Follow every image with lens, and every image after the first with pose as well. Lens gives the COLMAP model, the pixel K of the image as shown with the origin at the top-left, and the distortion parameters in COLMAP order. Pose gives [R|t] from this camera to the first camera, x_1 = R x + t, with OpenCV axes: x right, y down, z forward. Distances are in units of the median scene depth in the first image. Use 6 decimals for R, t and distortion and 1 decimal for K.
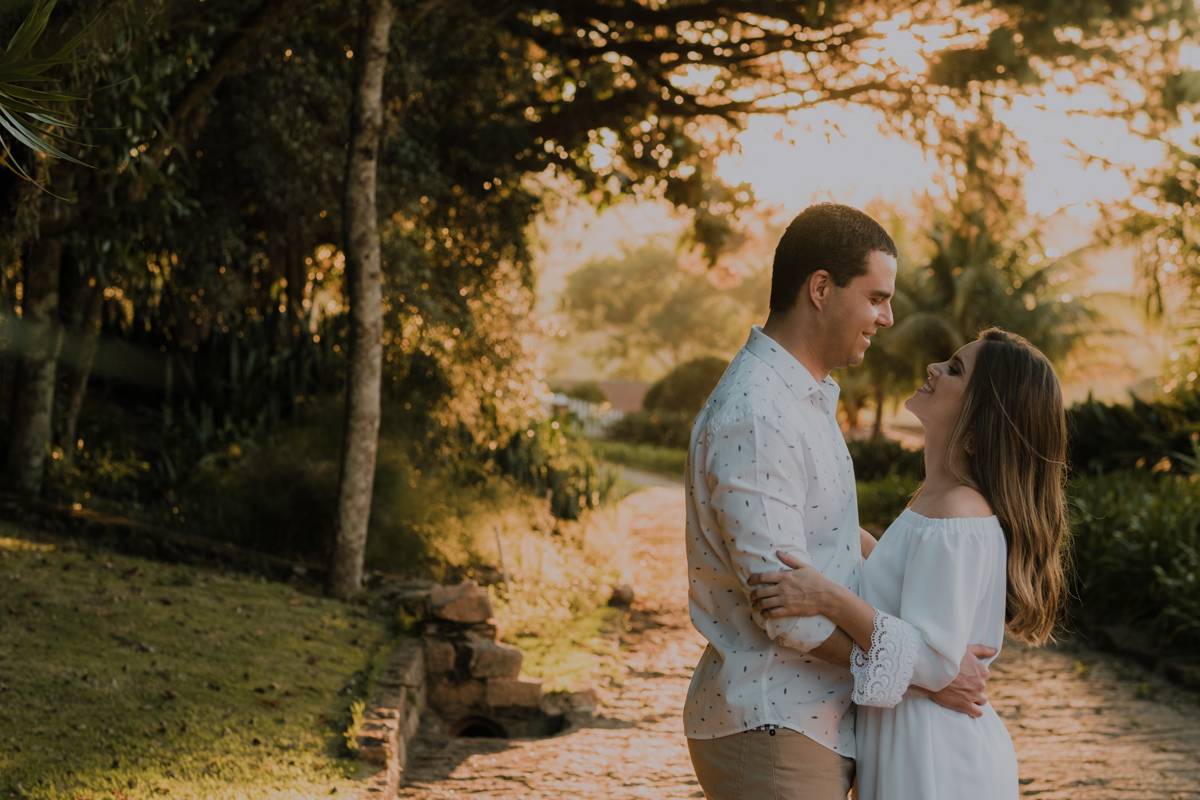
lens RADIAL K [[2891.7, 0, 600.7], [0, 2891.7, 399.3], [0, 0, 1]] dist [-0.027599, 0.000000]
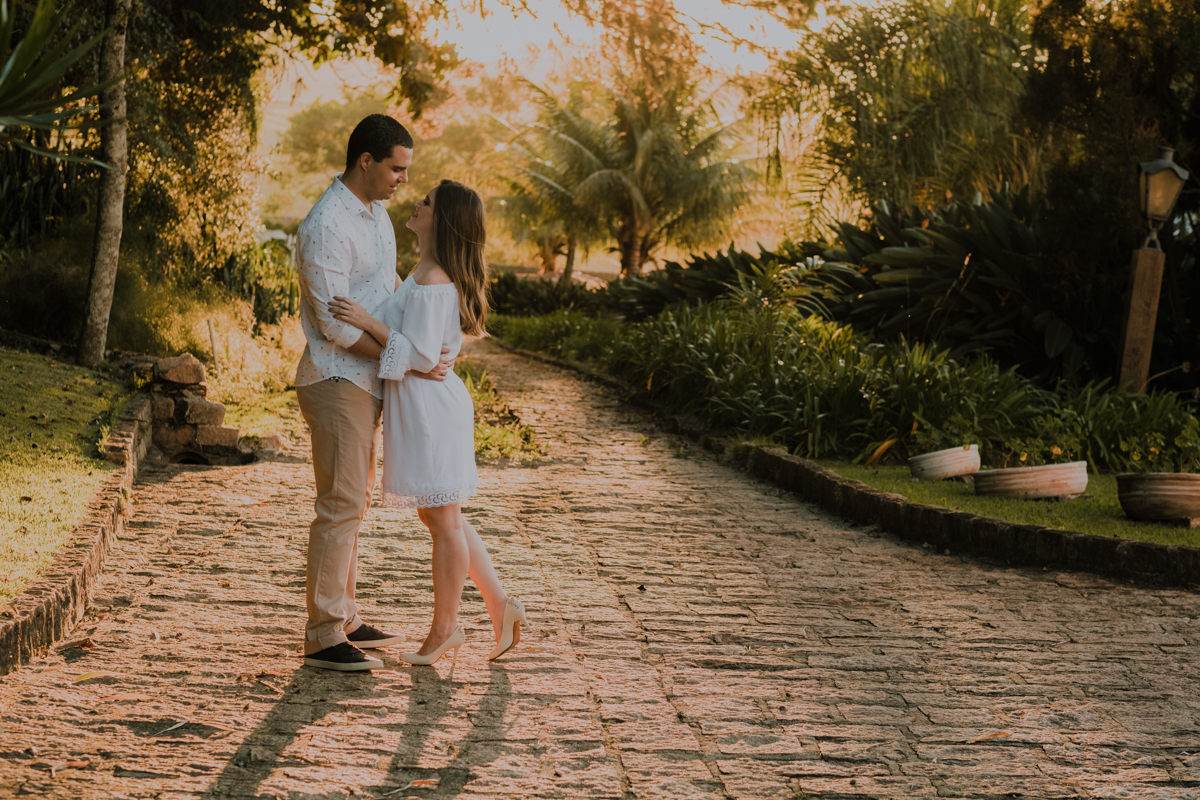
lens RADIAL K [[2936.9, 0, 597.7], [0, 2936.9, 401.5], [0, 0, 1]] dist [0.045131, 0.000000]
pose [[0.995042, 0.035833, 0.092773, 0.014240], [-0.040617, 0.997913, 0.050199, 0.006517], [-0.090780, -0.053718, 0.994421, -0.291038]]
